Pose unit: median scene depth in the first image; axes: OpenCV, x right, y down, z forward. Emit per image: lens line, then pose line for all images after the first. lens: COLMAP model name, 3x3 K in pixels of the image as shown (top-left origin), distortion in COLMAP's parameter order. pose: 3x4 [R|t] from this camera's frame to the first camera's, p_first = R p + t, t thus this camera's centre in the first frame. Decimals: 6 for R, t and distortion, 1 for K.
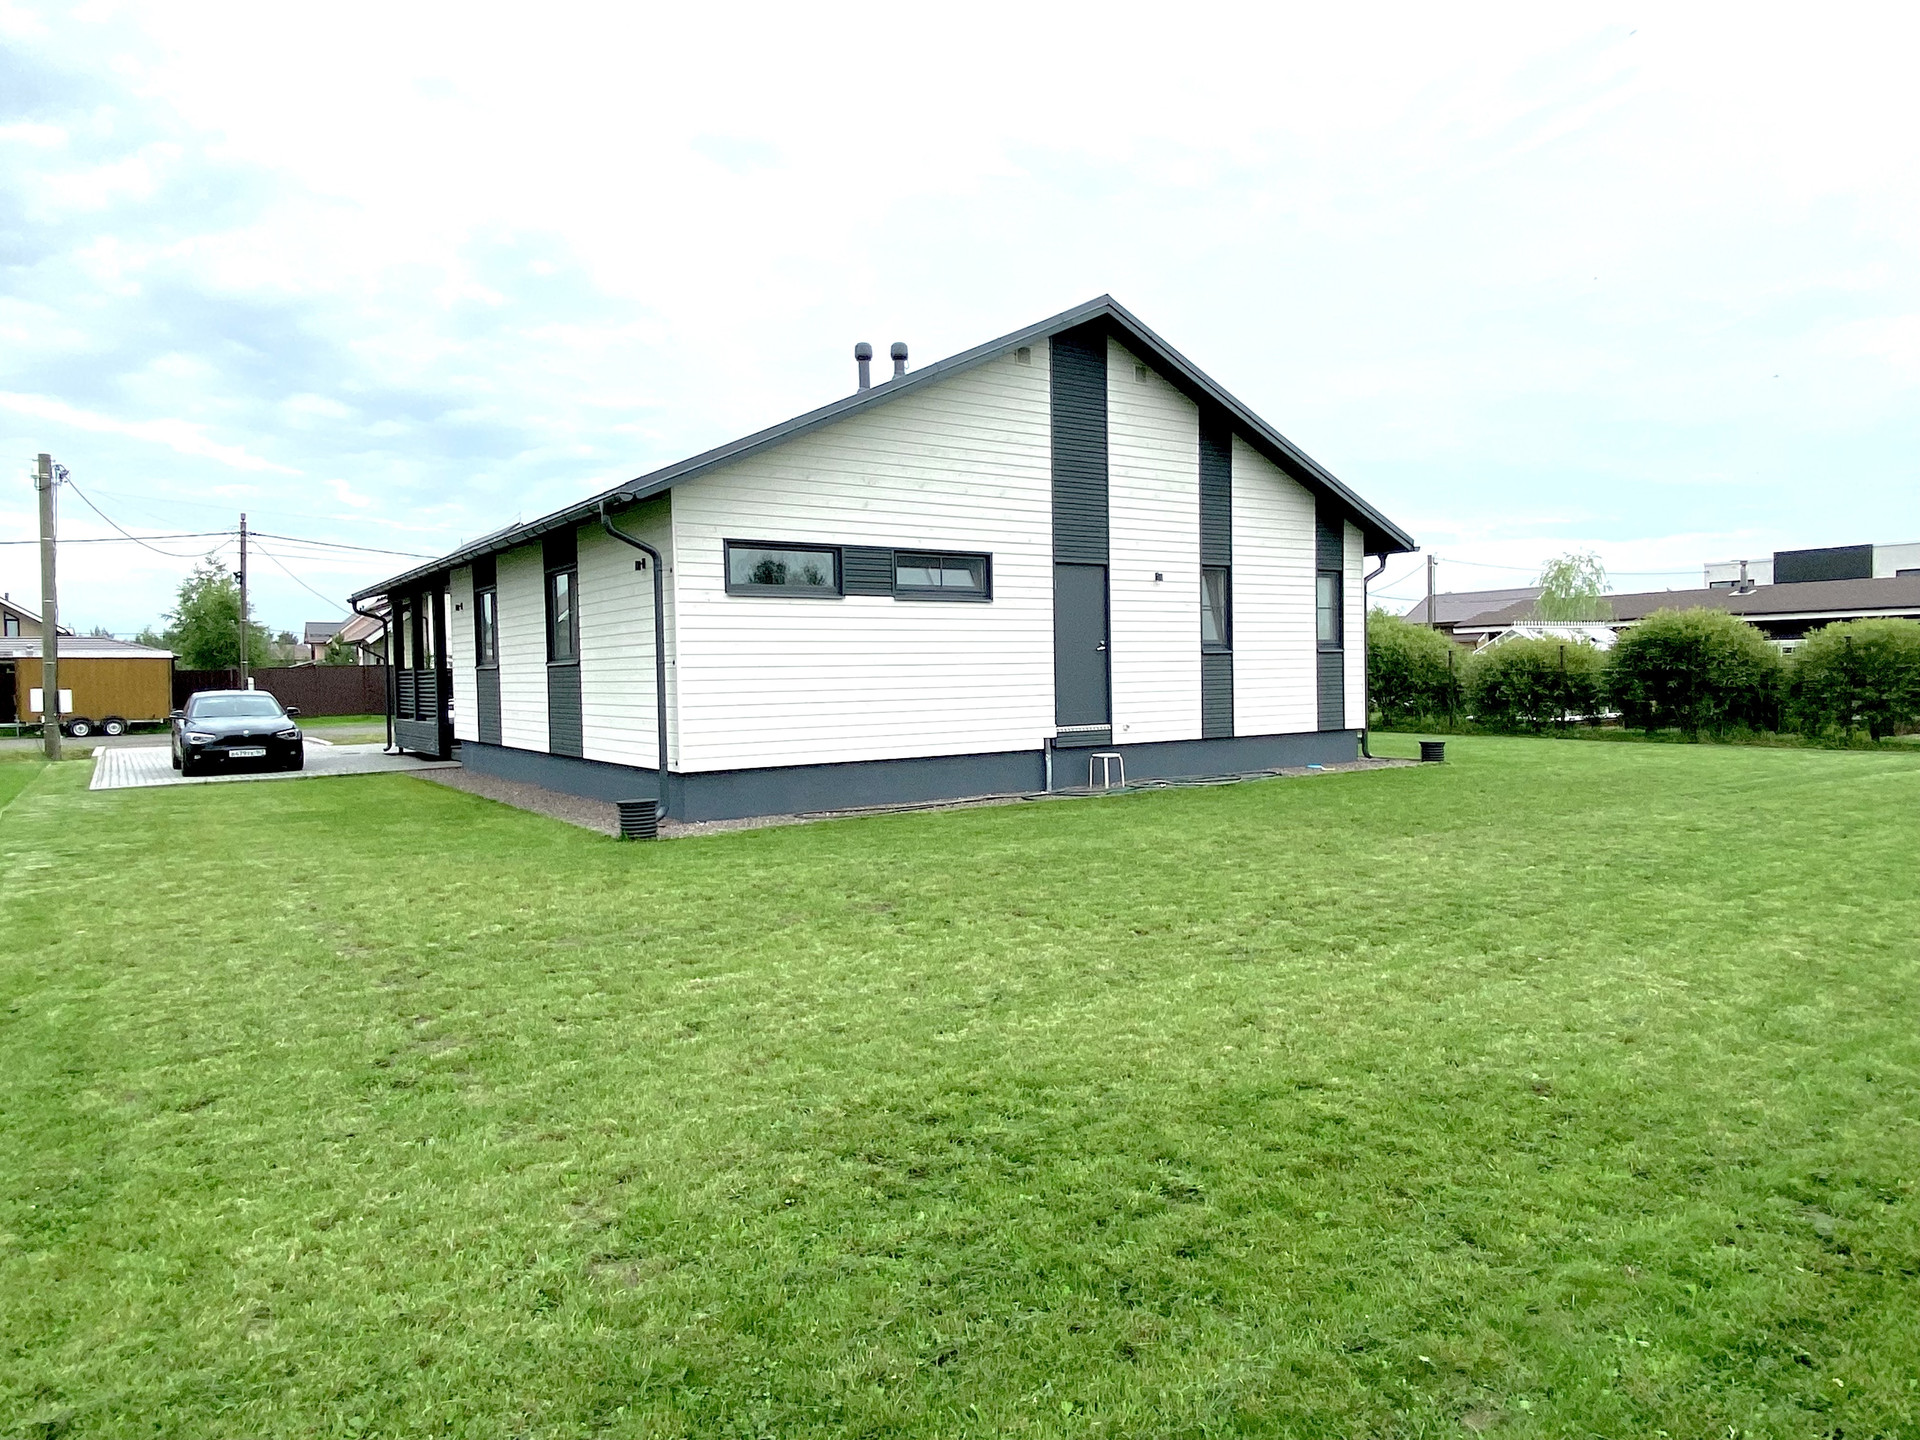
lens RADIAL K [[1218.1, 0, 958.7], [0, 1218.1, 710.6], [0, 0, 1]] dist [0.003342, -0.000060]
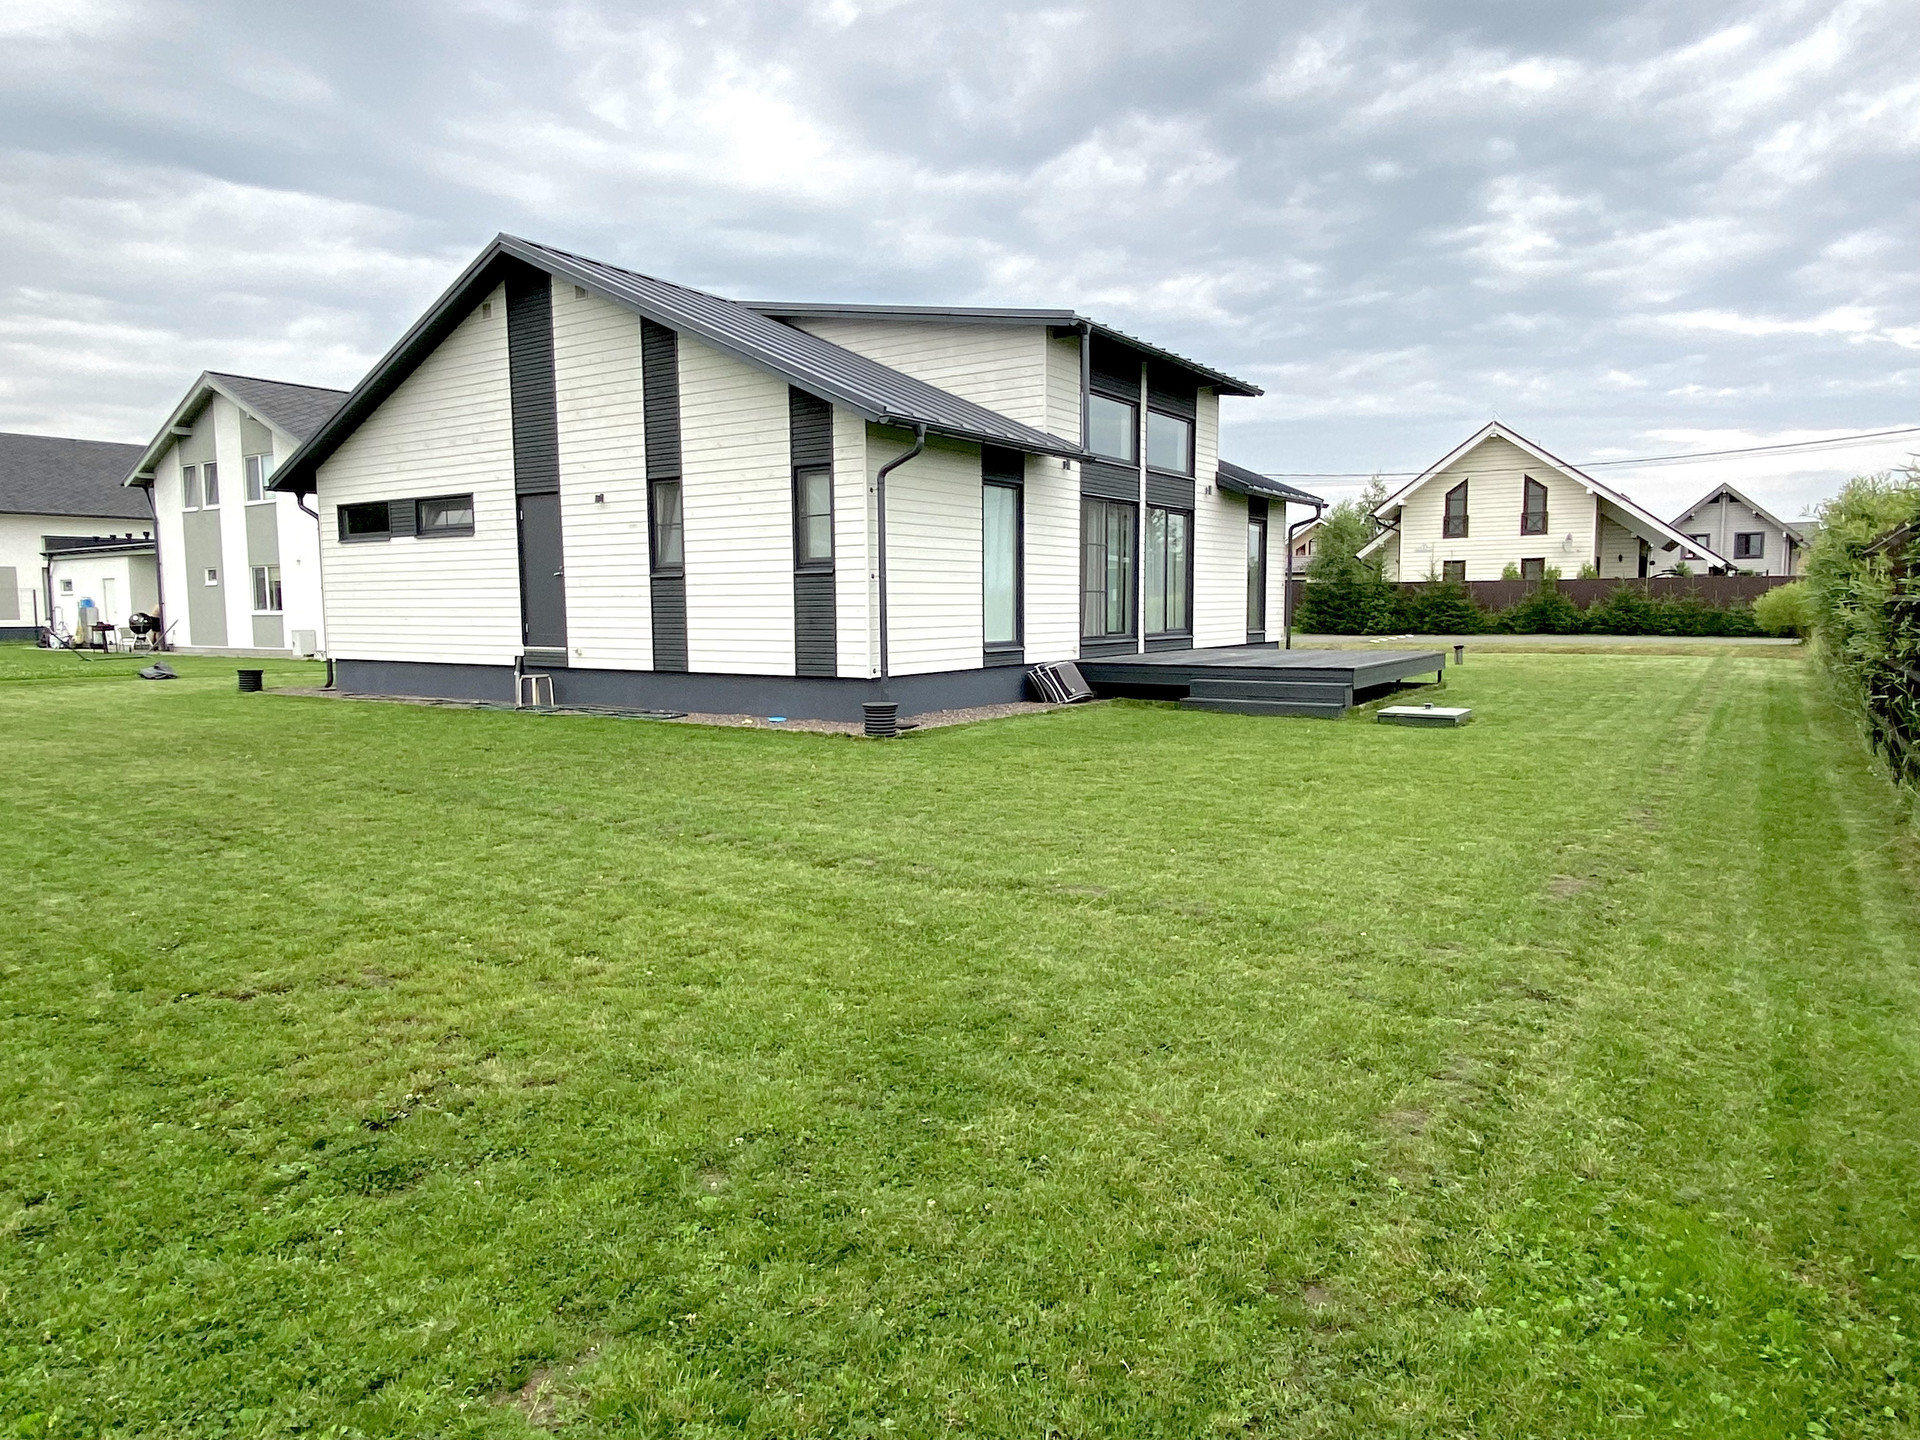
lens RADIAL K [[1218.1, 0, 960.0], [0, 1218.1, 730.5], [0, 0, 1]] dist [0.003342, -0.000060]
pose [[0.380472, 0.112290, -0.917950, 1.197966], [-0.034632, 0.993635, 0.107194, -0.040961], [0.924144, -0.008994, 0.381939, 0.906229]]
